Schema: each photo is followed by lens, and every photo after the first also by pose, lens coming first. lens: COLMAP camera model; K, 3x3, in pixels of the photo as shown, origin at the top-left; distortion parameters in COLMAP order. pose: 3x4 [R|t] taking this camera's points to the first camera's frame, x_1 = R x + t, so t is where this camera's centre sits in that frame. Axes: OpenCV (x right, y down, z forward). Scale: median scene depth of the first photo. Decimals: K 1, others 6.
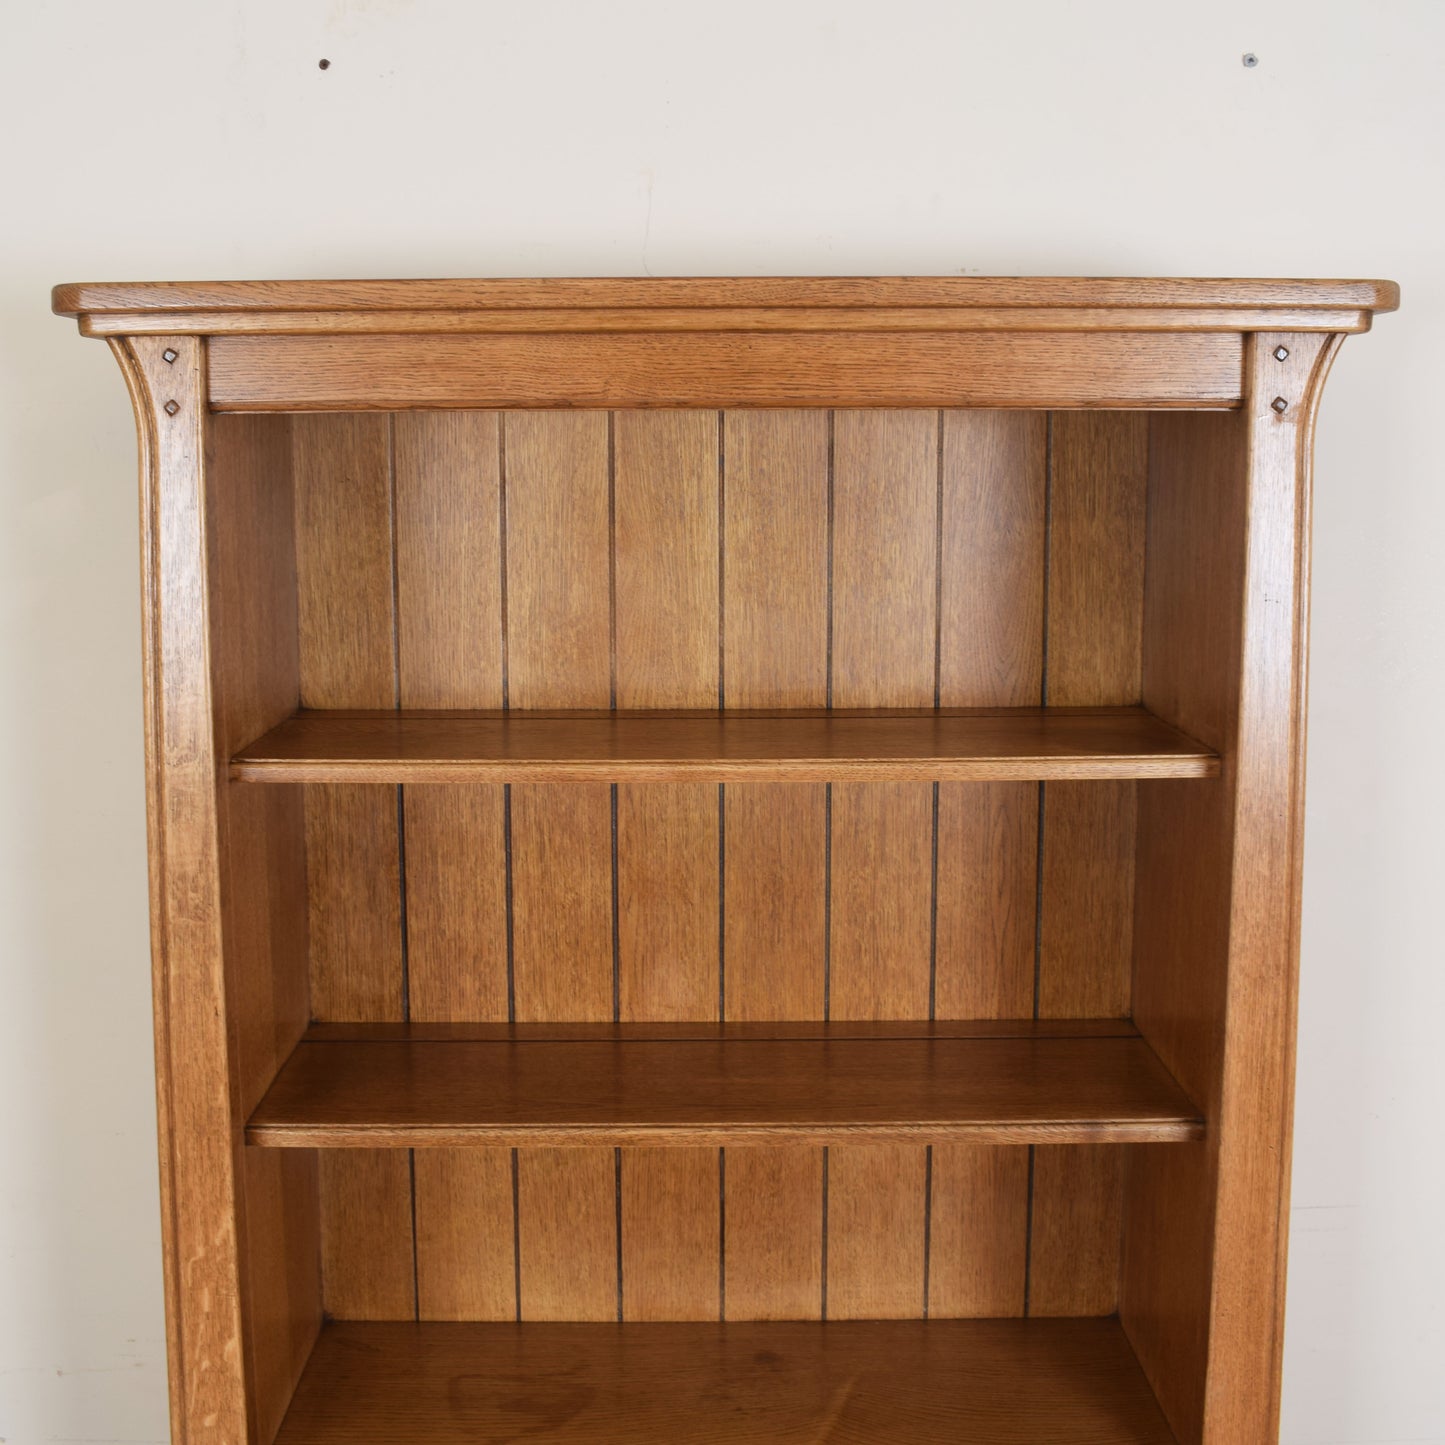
lens RADIAL K [[2035.6, 0, 713.5], [0, 2035.6, 798.3], [0, 0, 1]] dist [-0.082208, 0.000000]
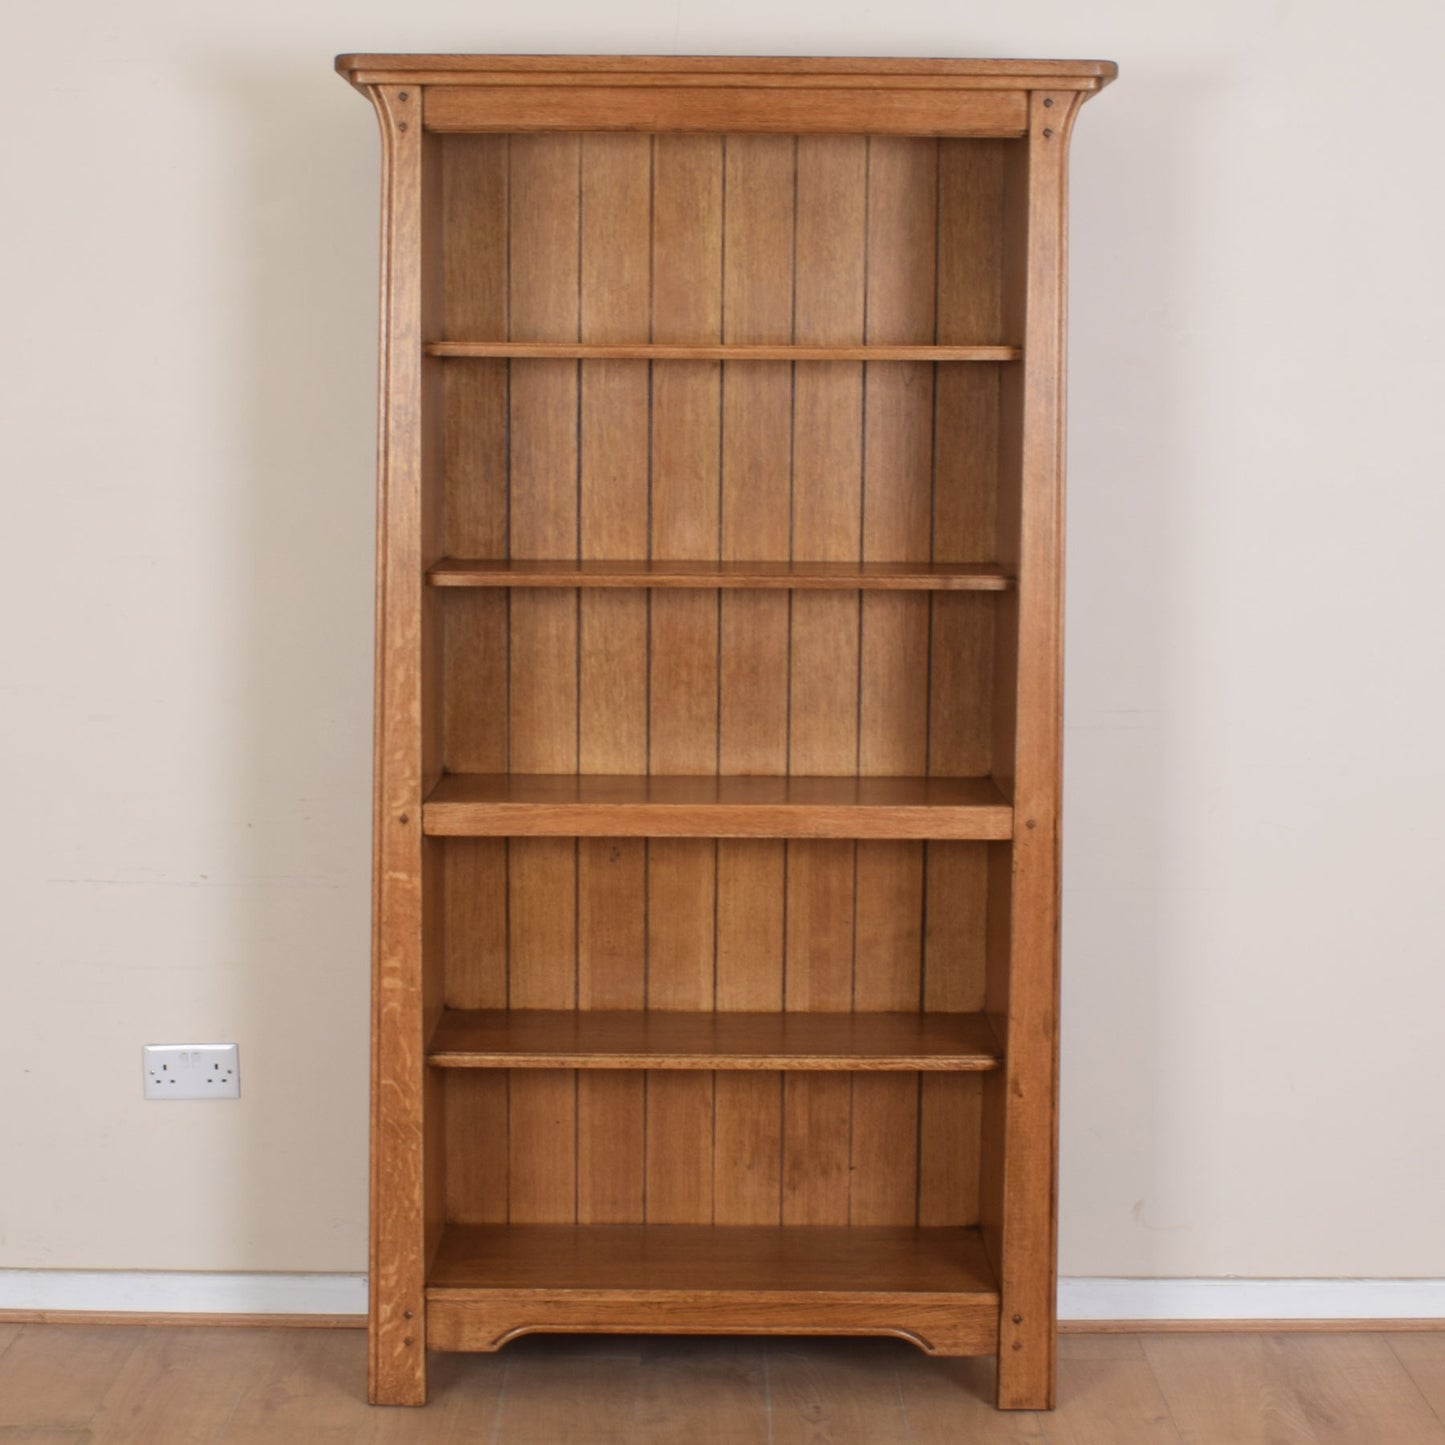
lens RADIAL K [[2854.6, 0, 758.7], [0, 2854.6, 783.8], [0, 0, 1]] dist [-0.086075, 0.000000]
pose [[0.999913, 0.013182, 0.000846, 0.033855], [-0.013148, 0.999391, -0.032334, 0.351919], [-0.001272, 0.032320, 0.999477, -1.115232]]
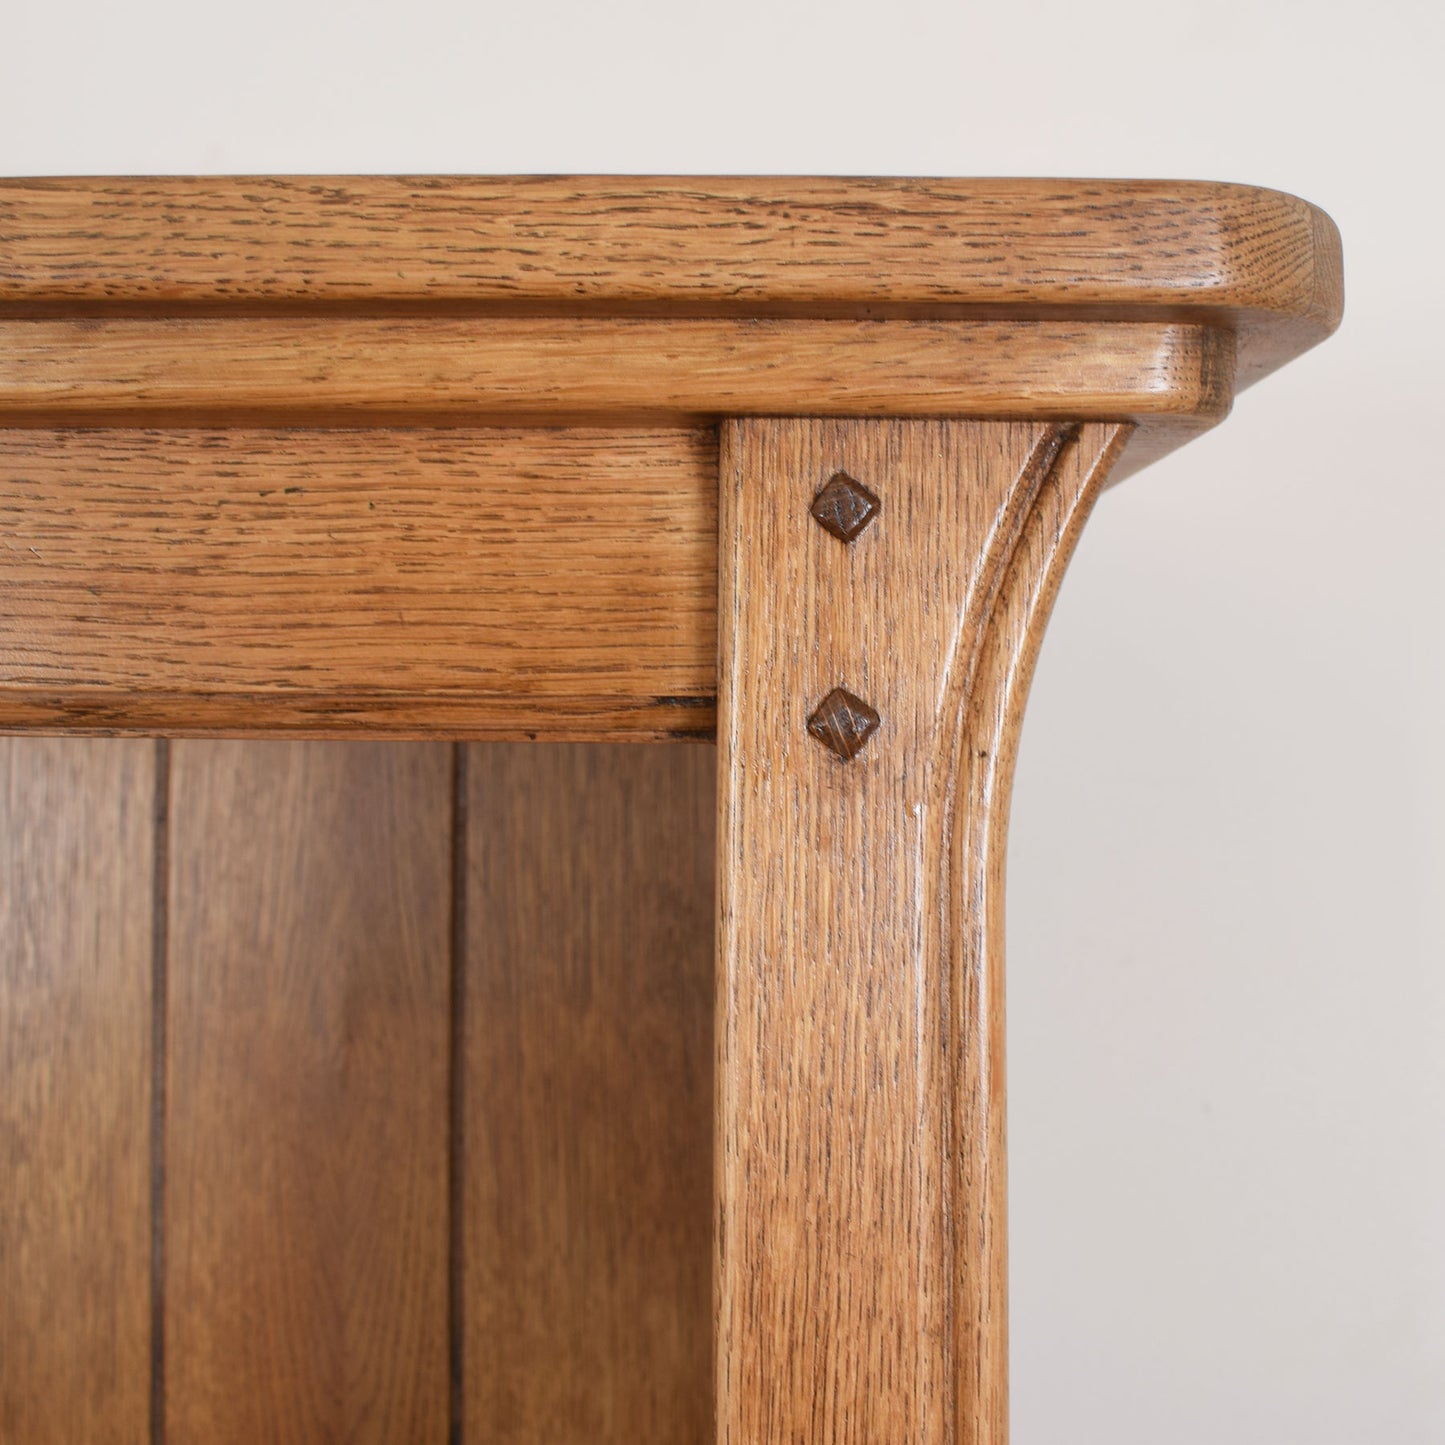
lens RADIAL K [[2222.5, 0, 725.9], [0, 2222.5, 716.9], [0, 0, 1]] dist [-0.042075, 0.000000]
pose [[0.999320, 0.010139, -0.035442, 0.223656], [-0.015696, 0.986954, -0.160236, -0.125048], [0.033355, 0.160684, 0.986442, 0.603603]]
